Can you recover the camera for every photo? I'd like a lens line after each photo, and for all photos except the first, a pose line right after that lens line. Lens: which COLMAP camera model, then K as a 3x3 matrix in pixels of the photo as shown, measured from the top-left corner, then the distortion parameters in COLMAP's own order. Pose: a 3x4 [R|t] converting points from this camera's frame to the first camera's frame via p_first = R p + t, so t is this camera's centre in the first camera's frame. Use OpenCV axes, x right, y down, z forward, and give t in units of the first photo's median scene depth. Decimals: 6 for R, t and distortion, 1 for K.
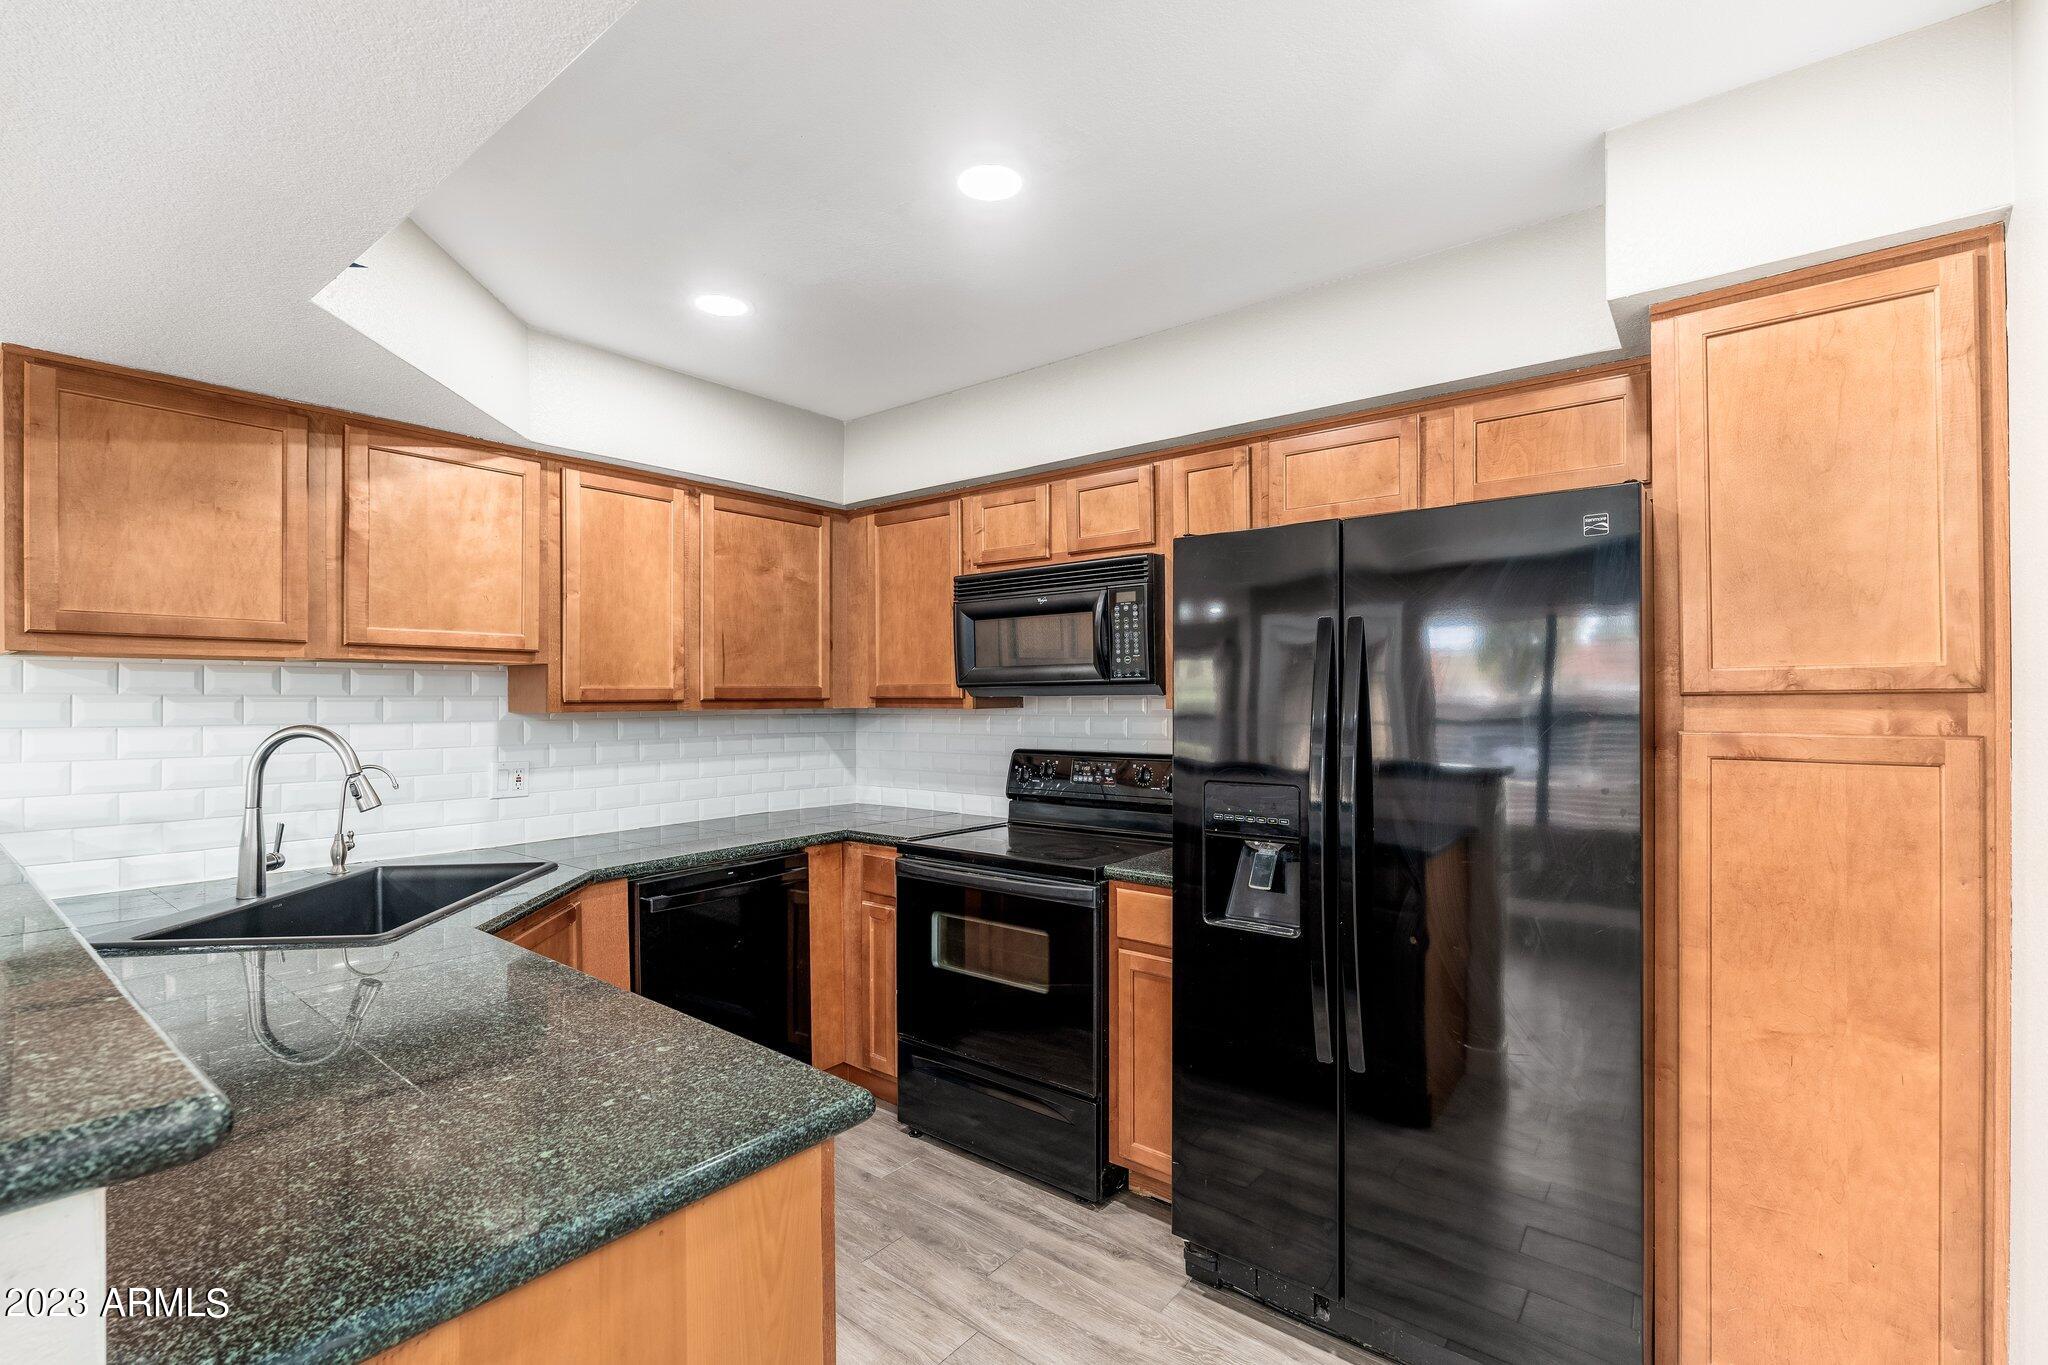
lens RADIAL K [[897.7, 0, 1019.9], [0, 897.7, 692.8], [0, 0, 1]] dist [-0.009193, -0.000240]
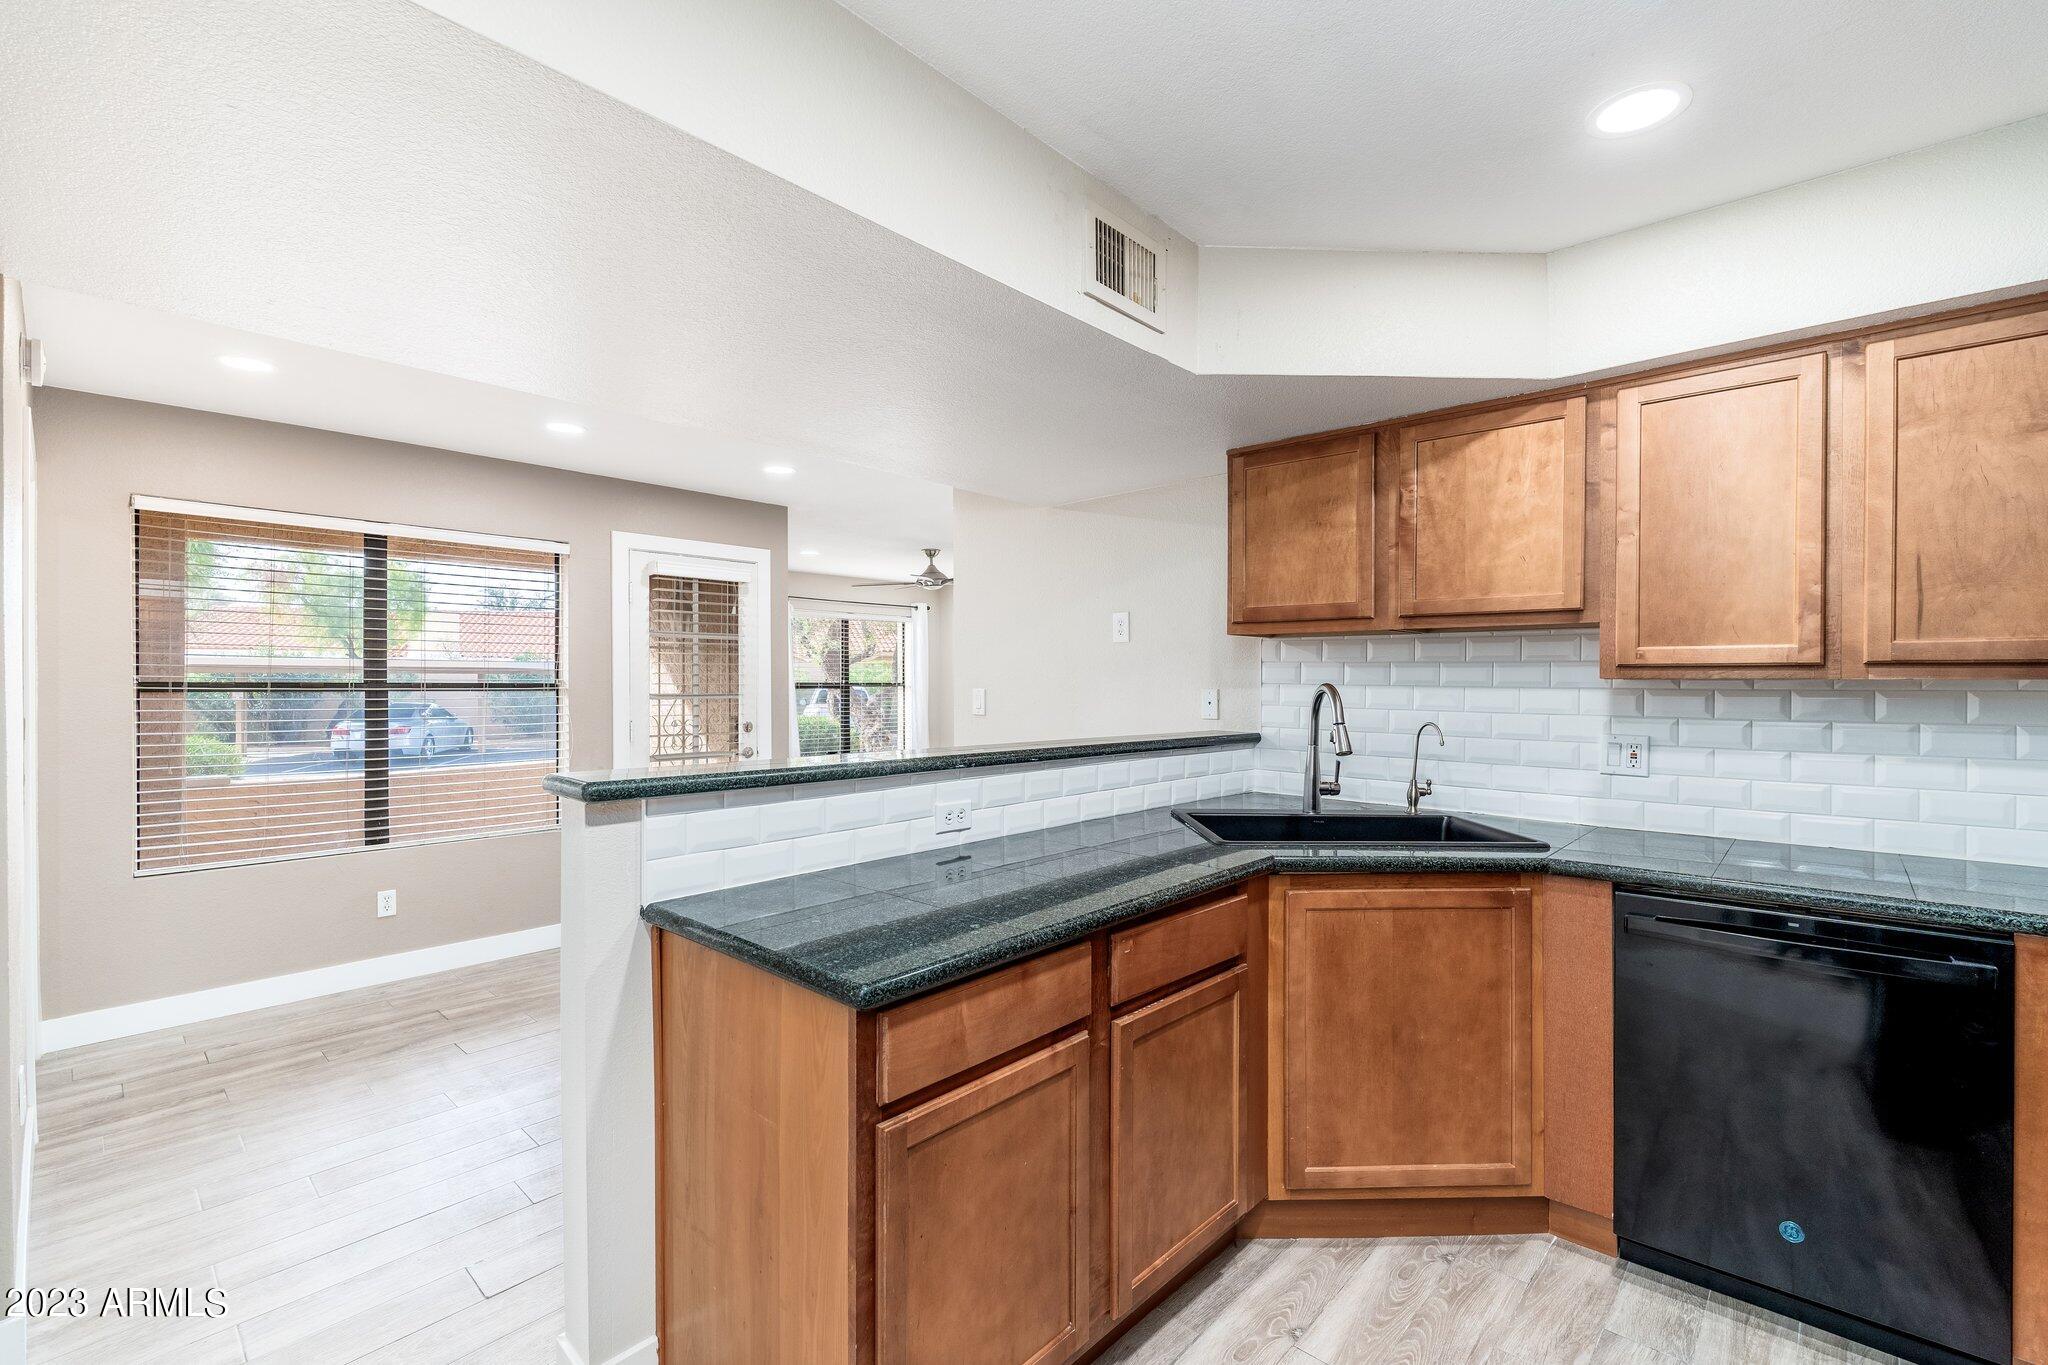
lens RADIAL K [[897.7, 0, 1017.7], [0, 897.7, 684.5], [0, 0, 1]] dist [-0.009193, -0.000240]
pose [[-0.084454, 0.016105, -0.996297, 0.520309], [0.005929, 0.999860, 0.015660, 0.014733], [0.996410, -0.004585, -0.084538, 0.681498]]
